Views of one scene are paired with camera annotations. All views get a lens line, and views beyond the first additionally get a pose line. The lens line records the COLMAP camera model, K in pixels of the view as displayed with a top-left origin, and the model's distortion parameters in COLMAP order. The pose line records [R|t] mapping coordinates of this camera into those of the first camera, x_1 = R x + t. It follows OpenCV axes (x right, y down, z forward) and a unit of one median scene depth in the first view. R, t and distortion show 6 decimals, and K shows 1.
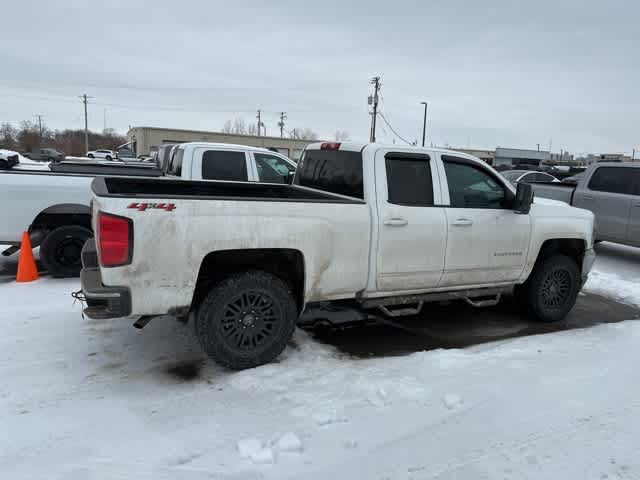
lens RADIAL K [[469.5, 0, 315.0], [0, 469.5, 240.5], [0, 0, 1]] dist [0.054118, -0.062061]
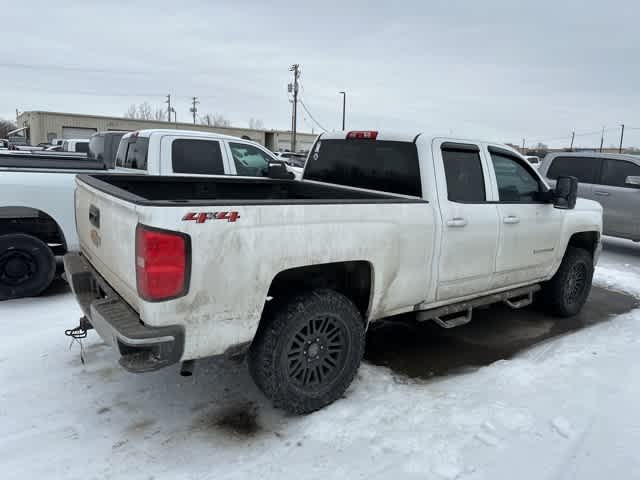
lens RADIAL K [[469.5, 0, 320.4], [0, 469.5, 241.9], [0, 0, 1]] dist [0.054118, -0.062061]
pose [[0.980351, -0.037657, 0.193636, -0.243058], [0.032559, 0.999036, 0.029441, -0.036140], [-0.194558, -0.022558, 0.980632, 0.178624]]
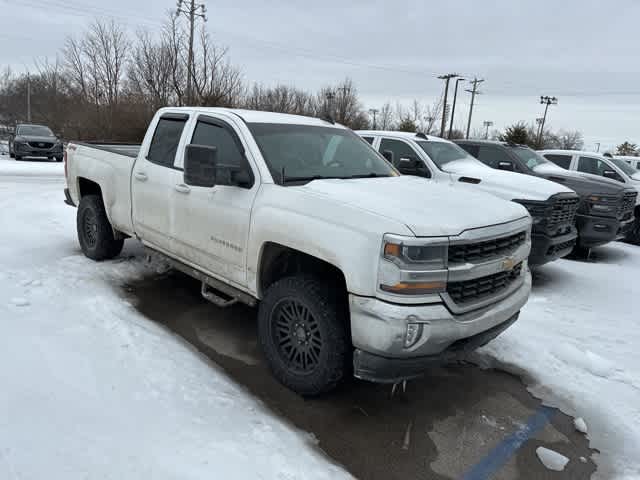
lens RADIAL K [[469.5, 0, 314.5], [0, 469.5, 236.0], [0, 0, 1]] dist [0.054118, -0.062061]
pose [[0.293834, 0.170117, -0.940596, 1.303555], [-0.218082, 0.970013, 0.107311, -0.106825], [0.930646, 0.173595, 0.322122, 1.010889]]
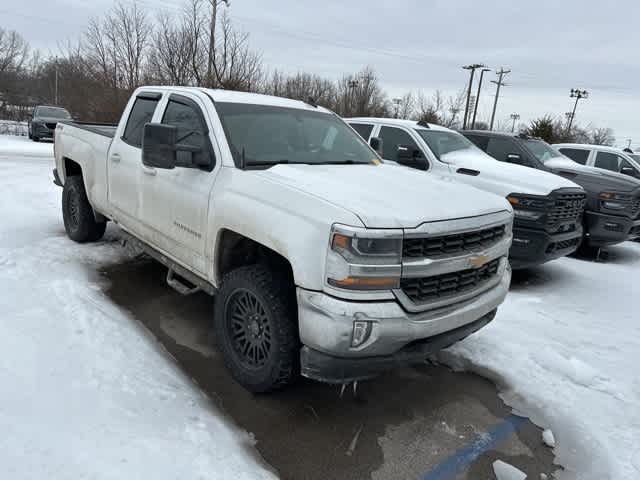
lens RADIAL K [[469.5, 0, 315.3], [0, 469.5, 237.1], [0, 0, 1]] dist [0.054118, -0.062061]
pose [[0.247385, 0.201207, -0.947795, 1.286081], [-0.244985, 0.959405, 0.139728, -0.121465], [0.937434, 0.197629, 0.286635, 1.114244]]
